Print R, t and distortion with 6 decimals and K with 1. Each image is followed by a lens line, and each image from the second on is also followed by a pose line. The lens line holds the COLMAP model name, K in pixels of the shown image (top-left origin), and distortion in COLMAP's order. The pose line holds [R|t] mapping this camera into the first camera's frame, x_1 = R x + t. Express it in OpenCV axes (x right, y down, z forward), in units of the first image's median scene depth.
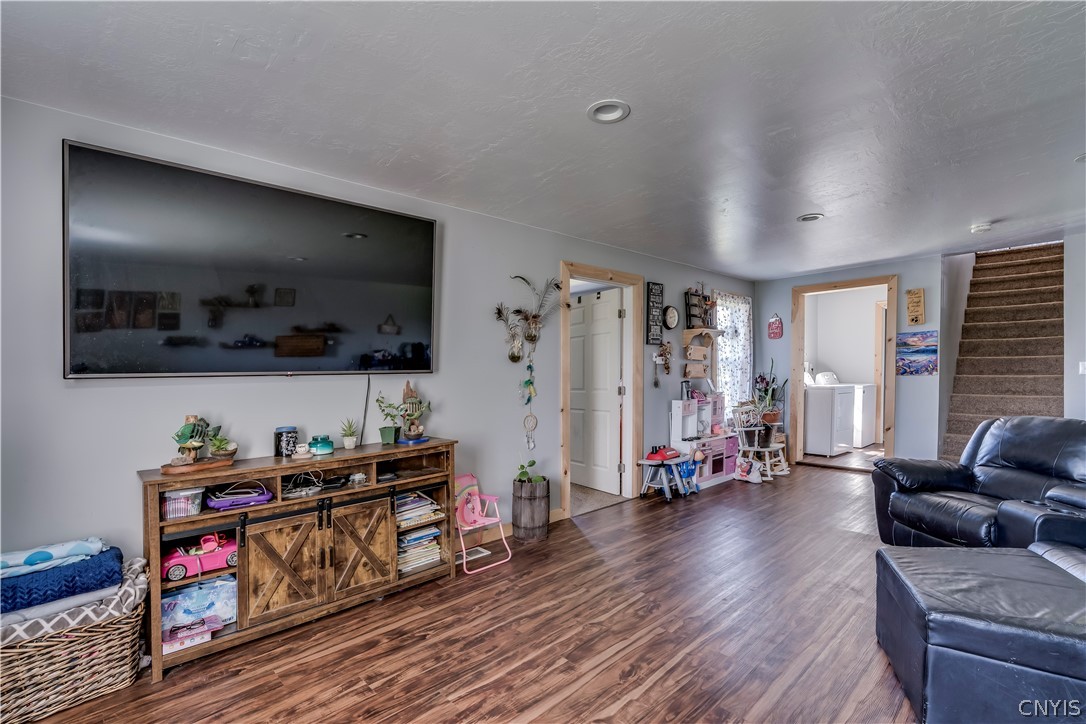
lens RADIAL K [[496.5, 0, 550.7], [0, 496.5, 388.3], [0, 0, 1]] dist [-0.005967, -0.000010]
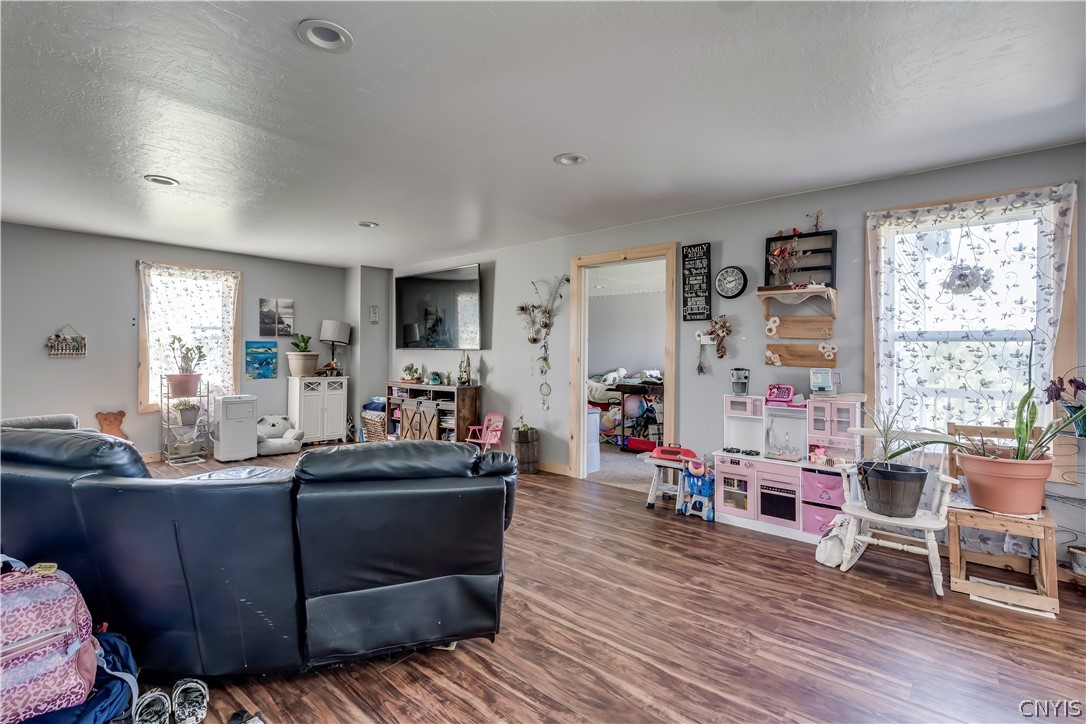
lens RADIAL K [[496.5, 0, 545.4], [0, 496.5, 356.3], [0, 0, 1]] dist [-0.005967, -0.000010]
pose [[0.108818, 0.028418, -0.993655, 0.966513], [-0.044696, 0.998720, 0.023668, -0.037440], [0.993056, 0.041837, 0.109949, 0.656763]]
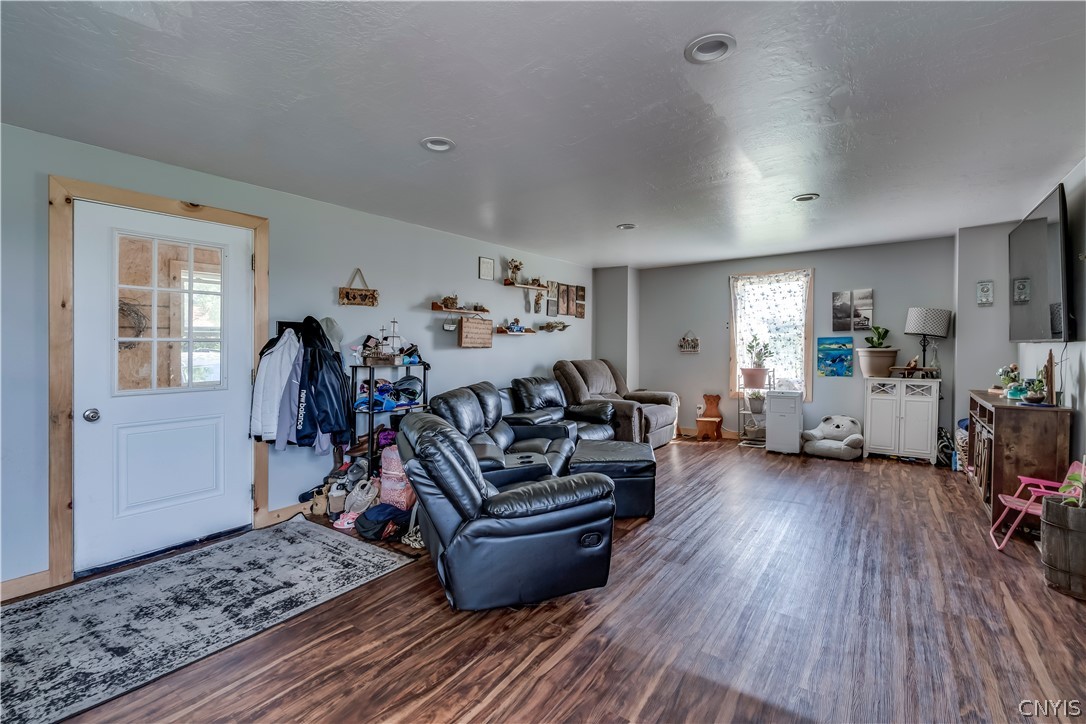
lens RADIAL K [[496.5, 0, 543.5], [0, 496.5, 355.6], [0, 0, 1]] dist [-0.005967, -0.000010]
pose [[-0.982345, 0.031911, -0.184338, 0.582059], [0.022175, 0.998260, 0.054638, -0.049174], [0.185760, 0.049586, -0.981343, 1.093585]]
